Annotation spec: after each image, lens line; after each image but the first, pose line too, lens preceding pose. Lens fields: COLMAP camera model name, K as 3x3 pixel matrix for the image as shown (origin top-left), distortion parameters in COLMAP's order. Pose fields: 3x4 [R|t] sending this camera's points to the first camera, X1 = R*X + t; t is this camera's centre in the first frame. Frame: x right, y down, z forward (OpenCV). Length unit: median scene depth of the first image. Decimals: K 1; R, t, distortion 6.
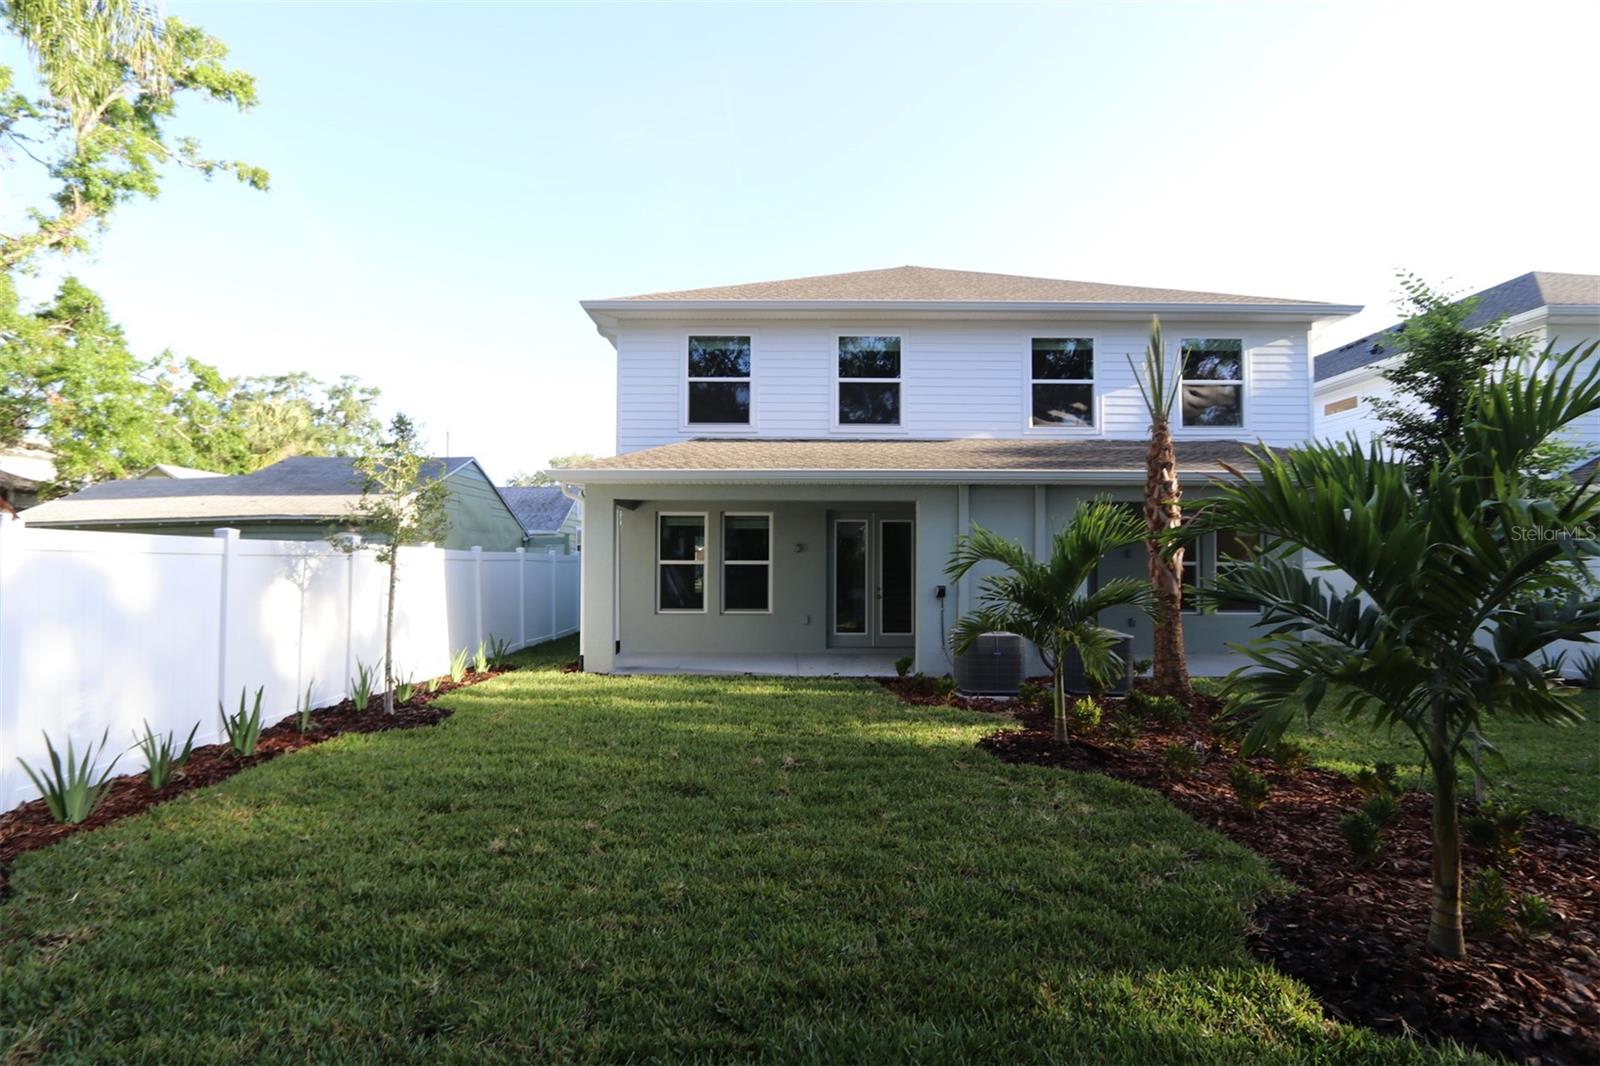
lens RADIAL K [[745.6, 0, 778.9], [0, 745.6, 543.2], [0, 0, 1]] dist [-0.016137, 0.001853]
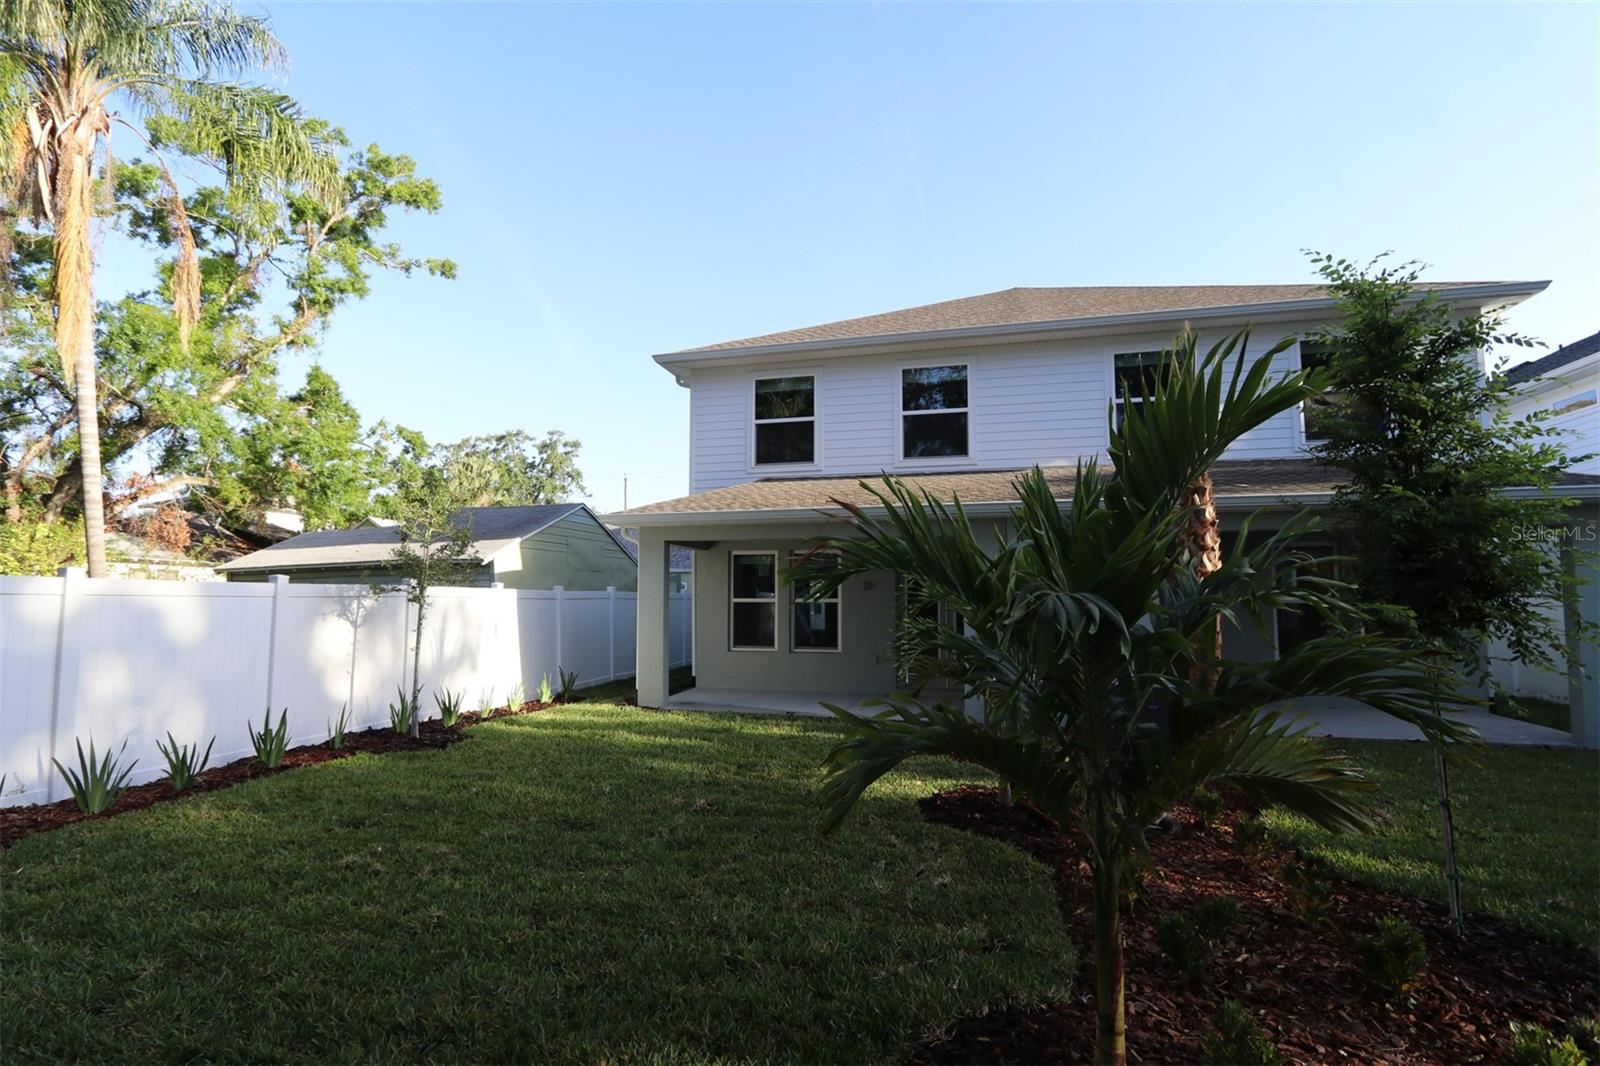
lens RADIAL K [[745.6, 0, 778.9], [0, 745.6, 543.2], [0, 0, 1]] dist [-0.016137, 0.001853]
pose [[0.967201, -0.019894, -0.253233, 0.168320], [0.008043, 0.998827, -0.047751, -0.003427], [0.253886, 0.044148, 0.966226, 0.021574]]
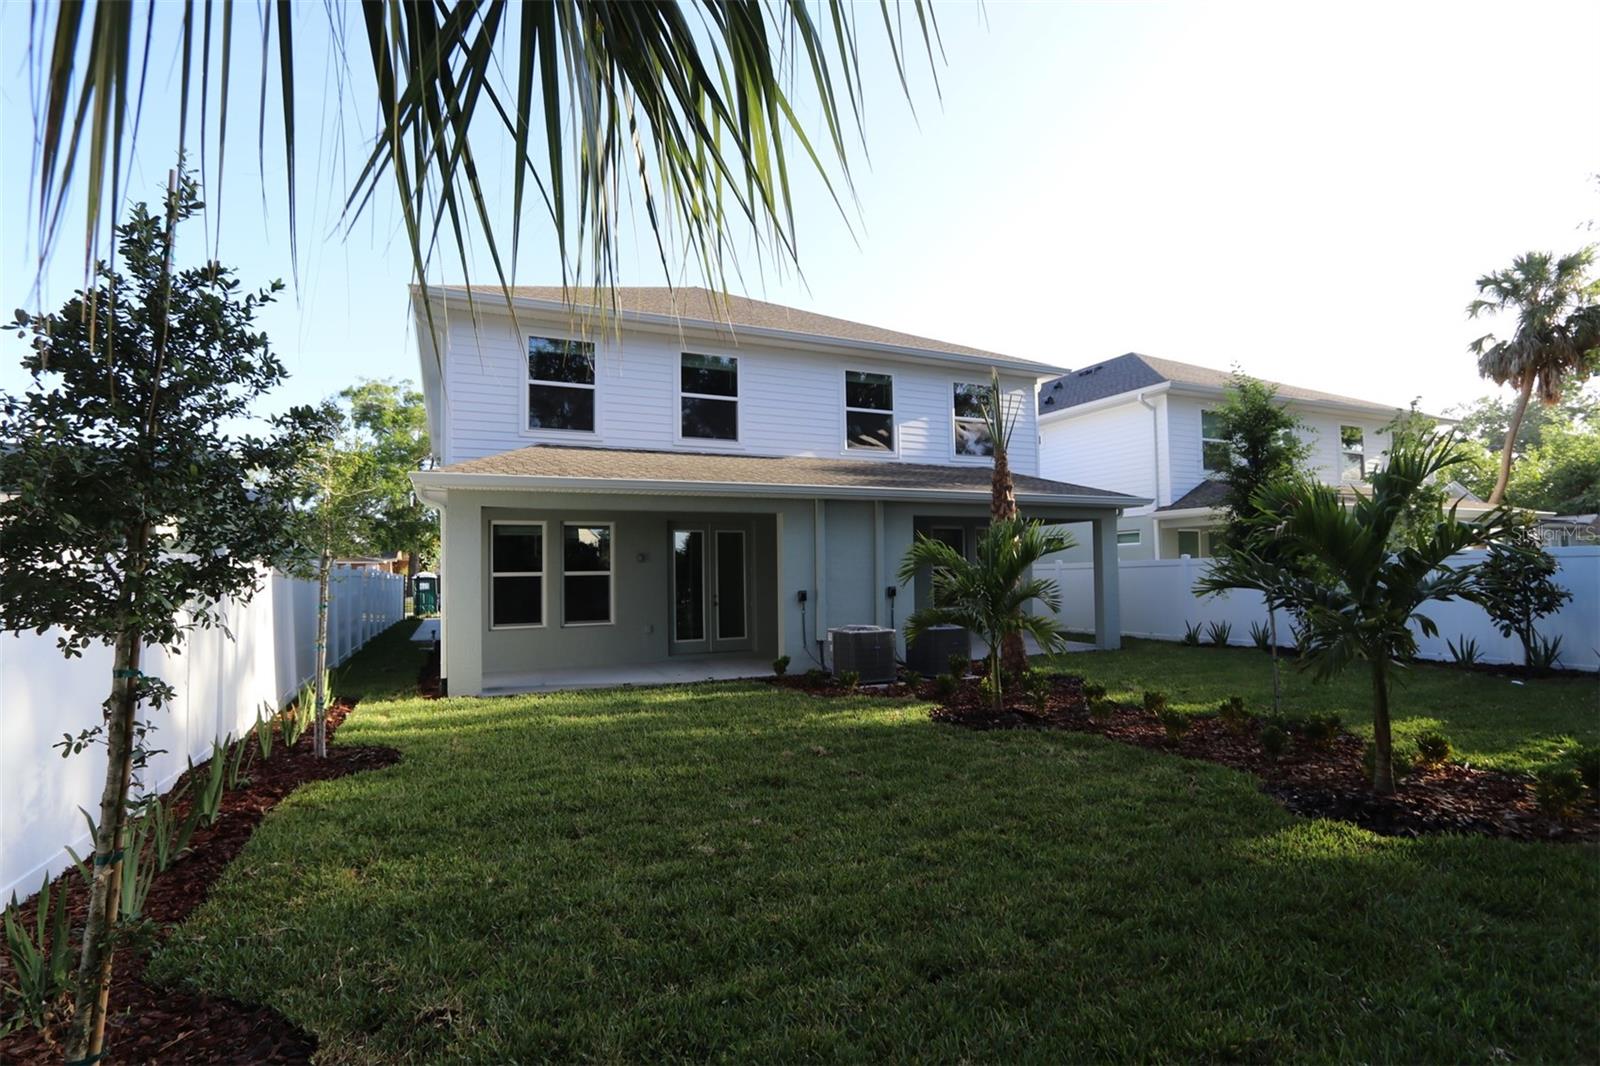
lens RADIAL K [[750.1, 0, 779.2], [0, 750.1, 535.6], [0, 0, 1]] dist [-0.010264, 0.000384]
pose [[0.911533, 0.000679, 0.411227, -0.225161], [0.008291, 0.999765, -0.020029, -0.001607], [-0.411144, 0.021667, 0.911313, 0.002323]]
